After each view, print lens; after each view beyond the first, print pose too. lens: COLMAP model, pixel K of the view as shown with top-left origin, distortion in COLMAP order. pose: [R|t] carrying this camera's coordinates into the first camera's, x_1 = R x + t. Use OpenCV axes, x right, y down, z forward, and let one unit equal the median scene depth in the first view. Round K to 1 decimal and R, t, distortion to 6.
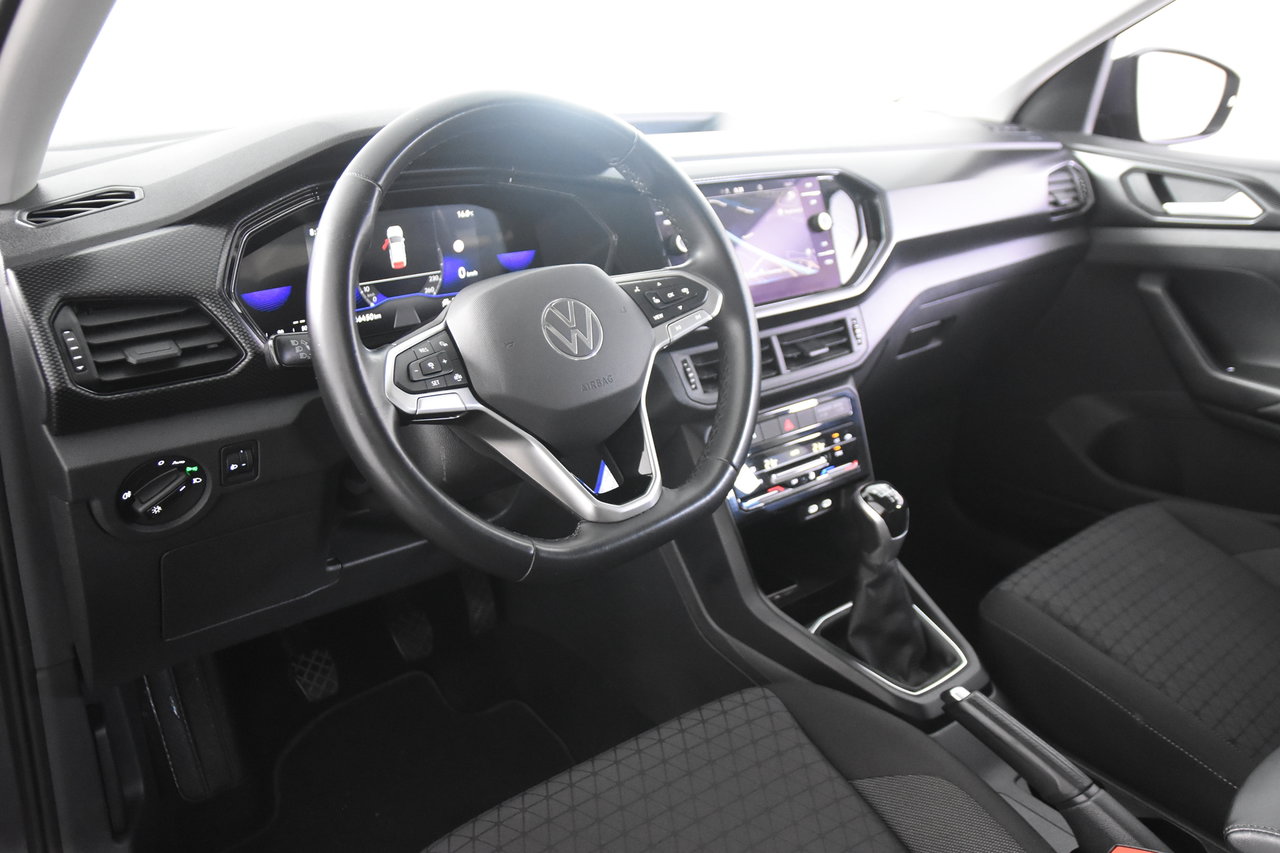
lens RADIAL K [[1056.8, 0, 648.6], [0, 1056.8, 431.9], [0, 0, 1]] dist [-0.066744, -0.005528]
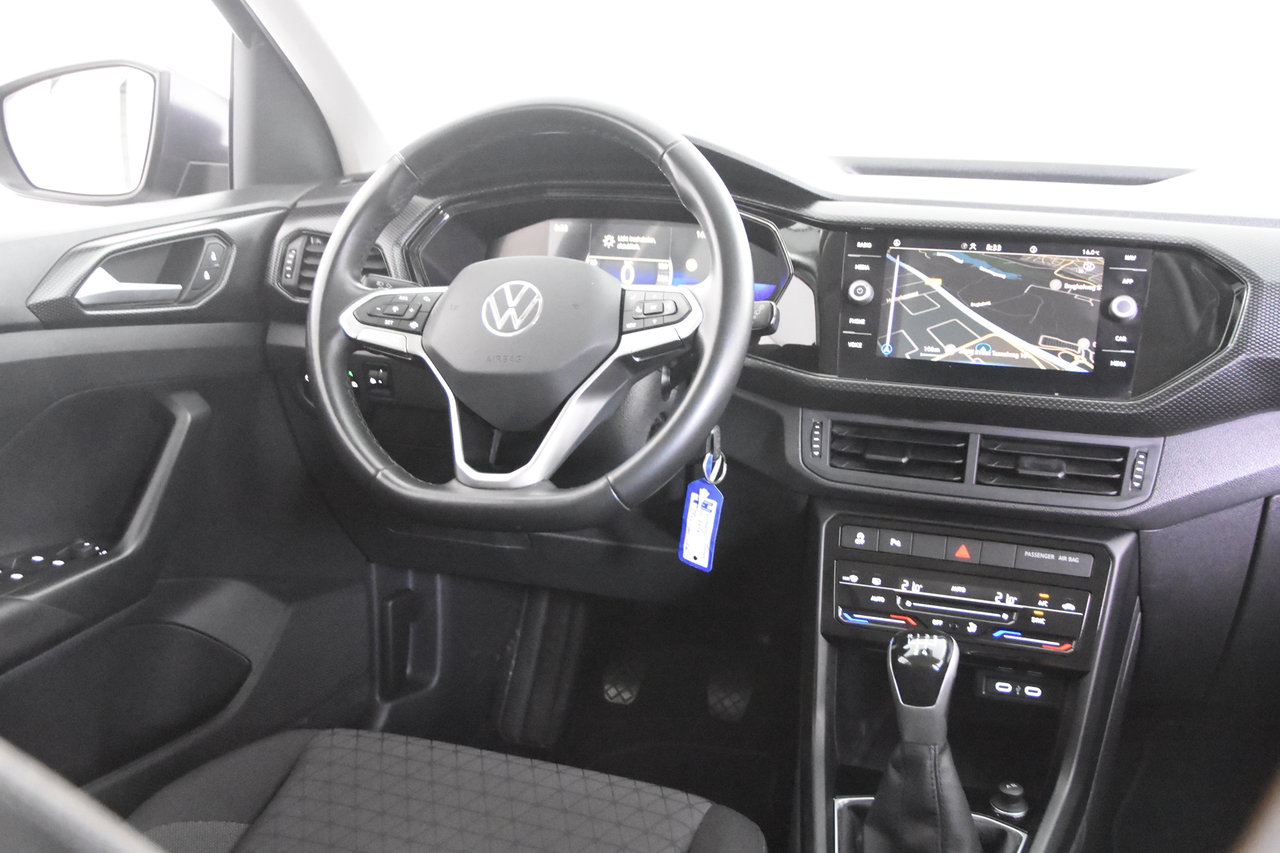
lens RADIAL K [[1309.6, 0, 640.5], [0, 1309.6, 422.3], [0, 0, 1]] dist [-0.027052, 0.000000]
pose [[0.519043, 0.192806, -0.832719, 0.777300], [-0.322080, 0.946534, 0.018402, -0.037491], [0.791744, 0.258651, 0.553391, 0.275679]]
